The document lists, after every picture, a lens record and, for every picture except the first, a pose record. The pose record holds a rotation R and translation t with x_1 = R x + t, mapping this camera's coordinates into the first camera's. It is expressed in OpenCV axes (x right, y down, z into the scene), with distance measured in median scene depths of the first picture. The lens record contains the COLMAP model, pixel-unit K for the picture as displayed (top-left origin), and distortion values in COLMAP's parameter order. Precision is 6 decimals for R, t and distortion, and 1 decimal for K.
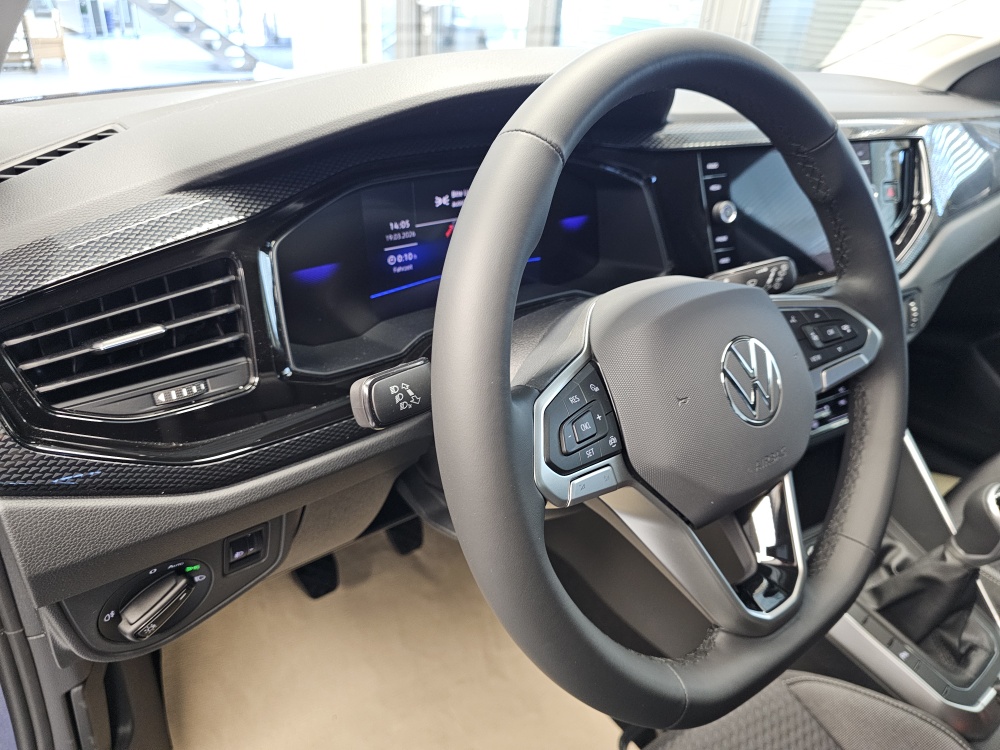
lens RADIAL K [[682.3, 0, 493.5], [0, 682.3, 372.7], [0, 0, 1]] dist [0.050147, -0.068035]
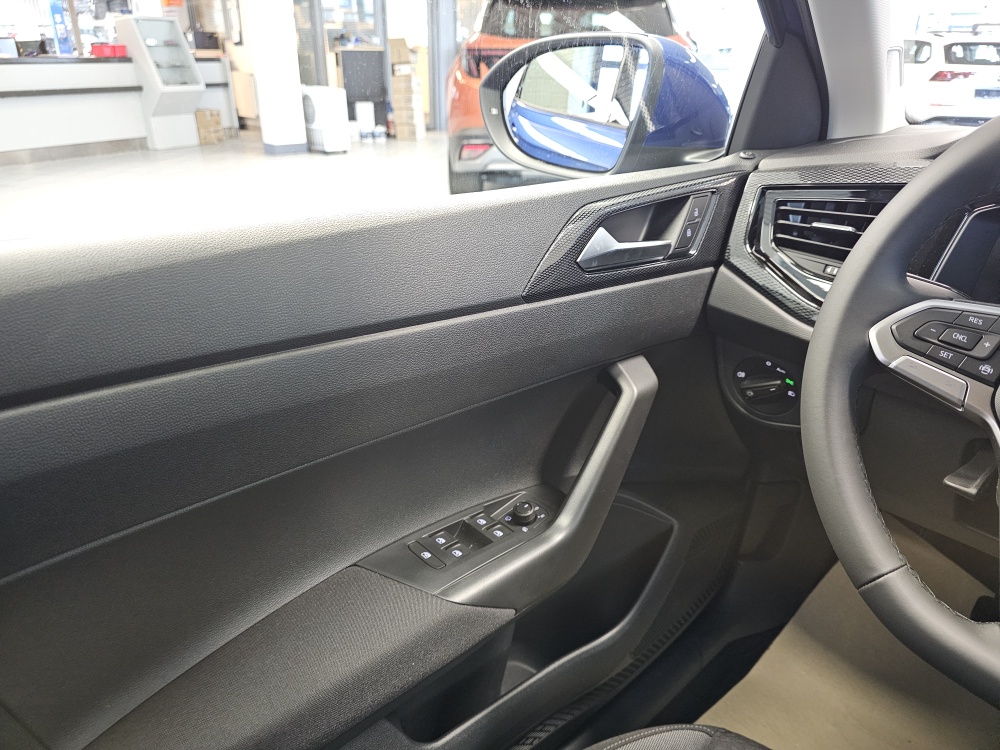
lens RADIAL K [[682.3, 0, 493.5], [0, 682.3, 372.7], [0, 0, 1]] dist [0.050147, -0.068035]
pose [[0.074403, 0.360175, -0.929913, 0.759132], [-0.490591, 0.825072, 0.280316, 0.120221], [0.868208, 0.435350, 0.238087, 0.026663]]
